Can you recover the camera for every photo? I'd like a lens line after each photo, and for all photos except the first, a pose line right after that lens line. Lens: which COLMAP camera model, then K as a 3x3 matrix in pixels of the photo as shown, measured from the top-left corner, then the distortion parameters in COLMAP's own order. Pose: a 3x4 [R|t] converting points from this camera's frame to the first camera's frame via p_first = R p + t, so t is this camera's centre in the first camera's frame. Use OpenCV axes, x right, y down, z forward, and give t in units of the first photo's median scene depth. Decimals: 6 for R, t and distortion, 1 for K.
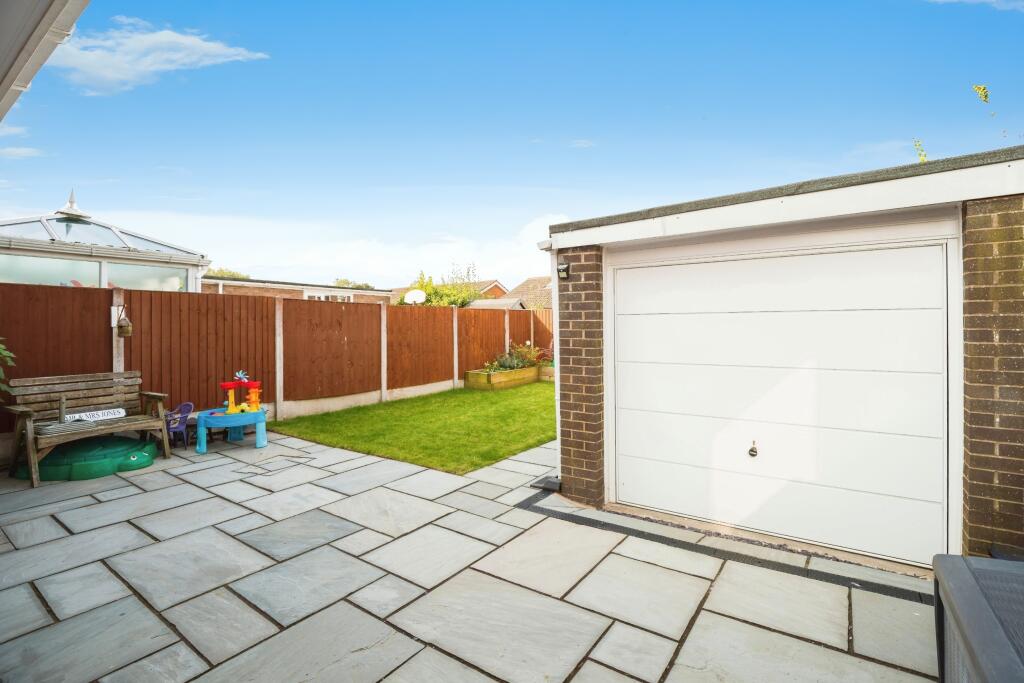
lens RADIAL K [[490.4, 0, 517.6], [0, 490.4, 333.5], [0, 0, 1]] dist [-0.024349, -0.000046]
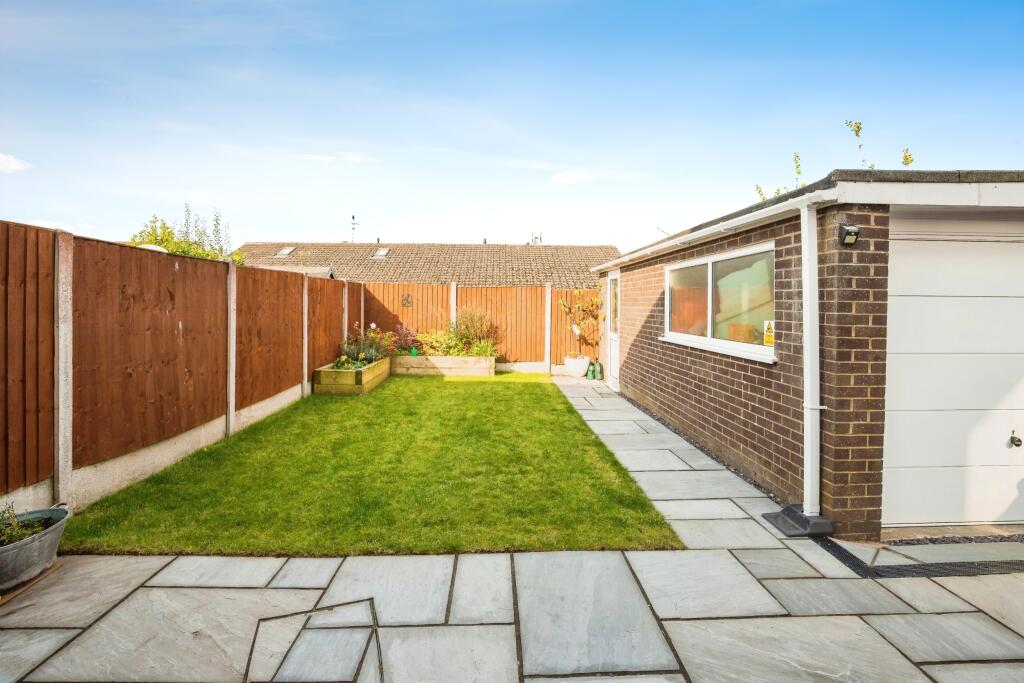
lens RADIAL K [[490.4, 0, 510.5], [0, 490.4, 310.0], [0, 0, 1]] dist [-0.024349, -0.000046]
pose [[0.792009, 0.004789, 0.610491, -0.444307], [-0.003329, 0.999988, -0.003526, -0.005348], [-0.610500, 0.000760, 0.792016, 0.432198]]
